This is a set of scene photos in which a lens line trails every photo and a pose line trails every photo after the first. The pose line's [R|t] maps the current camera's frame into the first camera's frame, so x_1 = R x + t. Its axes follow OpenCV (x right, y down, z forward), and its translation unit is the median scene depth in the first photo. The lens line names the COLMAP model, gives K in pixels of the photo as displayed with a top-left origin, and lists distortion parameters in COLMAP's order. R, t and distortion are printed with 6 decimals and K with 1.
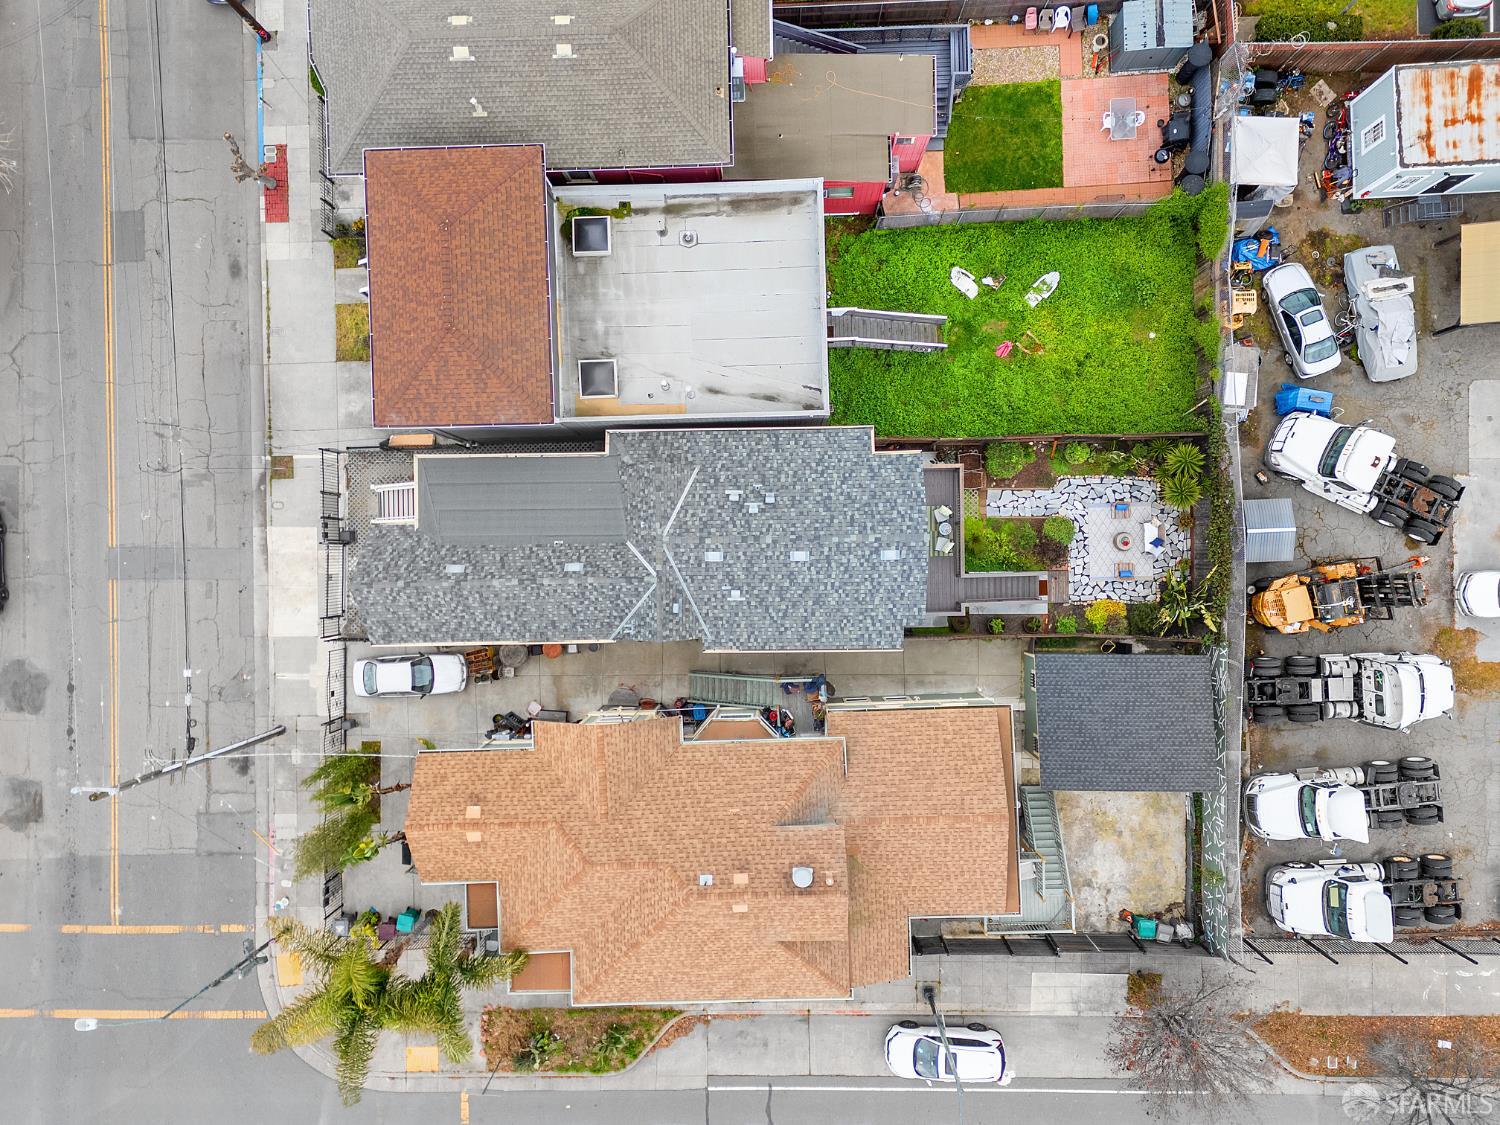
lens RADIAL K [[1114.2, 0, 729.3], [0, 1114.2, 563.4], [0, 0, 1]] dist [0.010152, -0.000961]
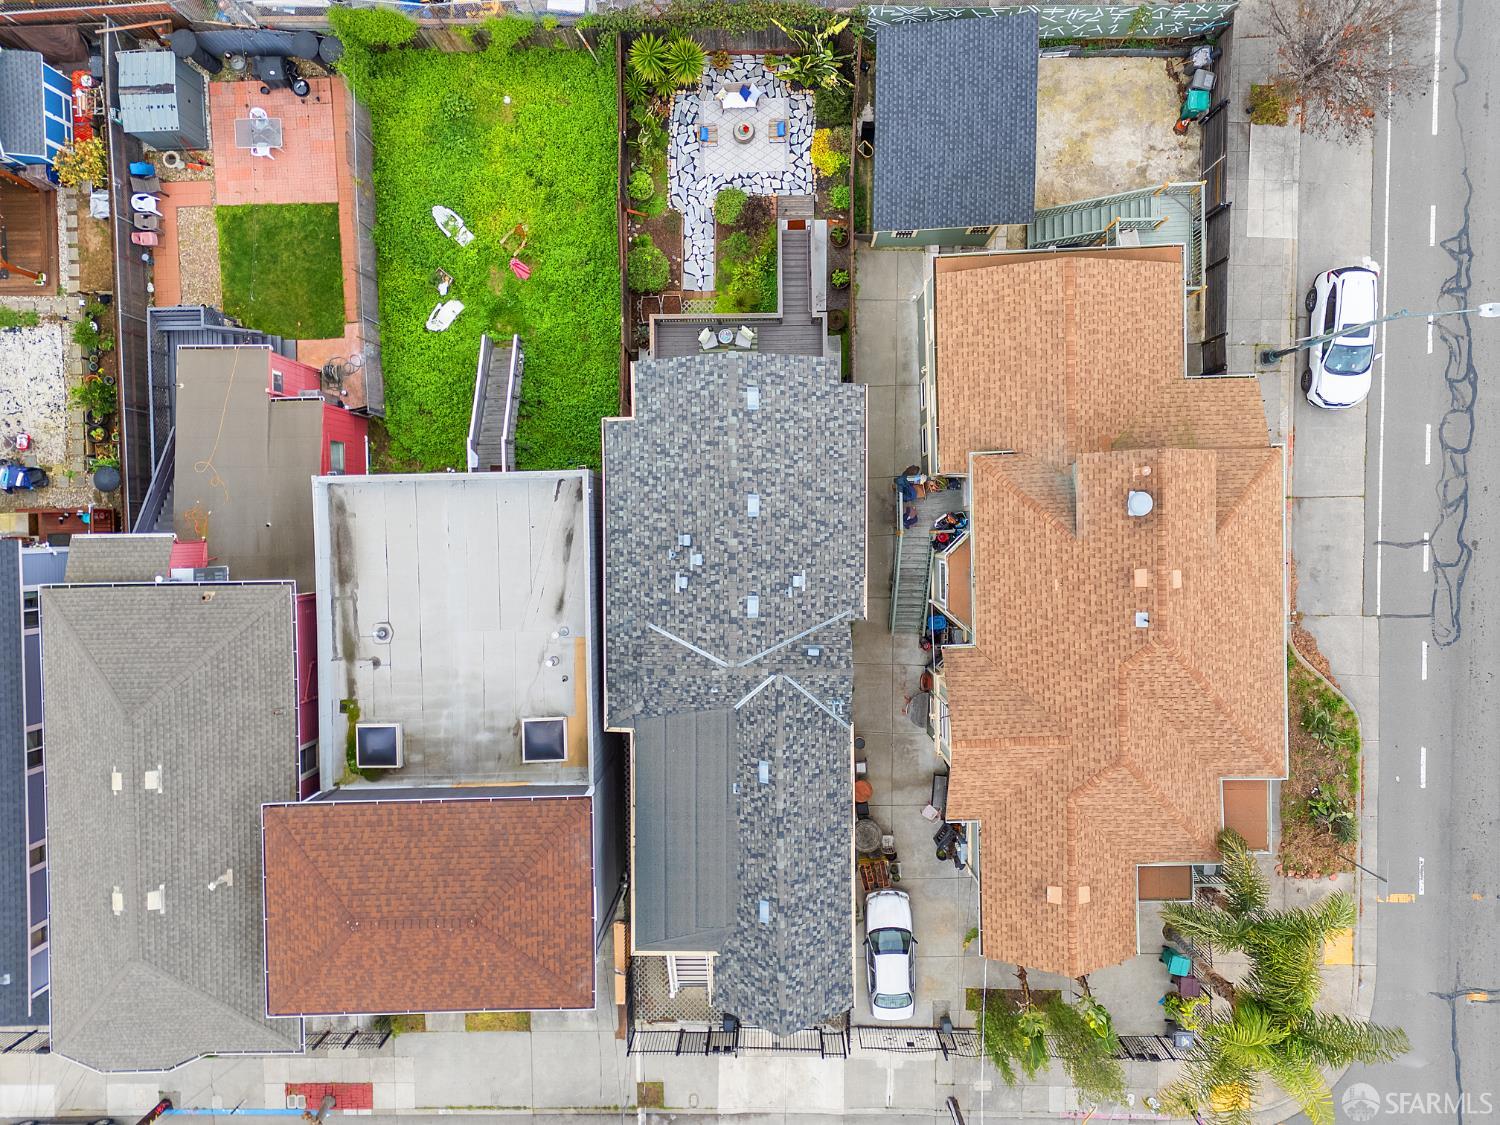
lens RADIAL K [[1093.5, 0, 724.6], [0, 1093.5, 596.3], [0, 0, 1]] dist [0.007255, -0.000193]
pose [[0.007972, -0.999791, -0.018837, 0.008664], [0.998548, 0.008963, -0.053118, 0.014871], [0.053276, -0.018386, 0.998411, 0.152212]]
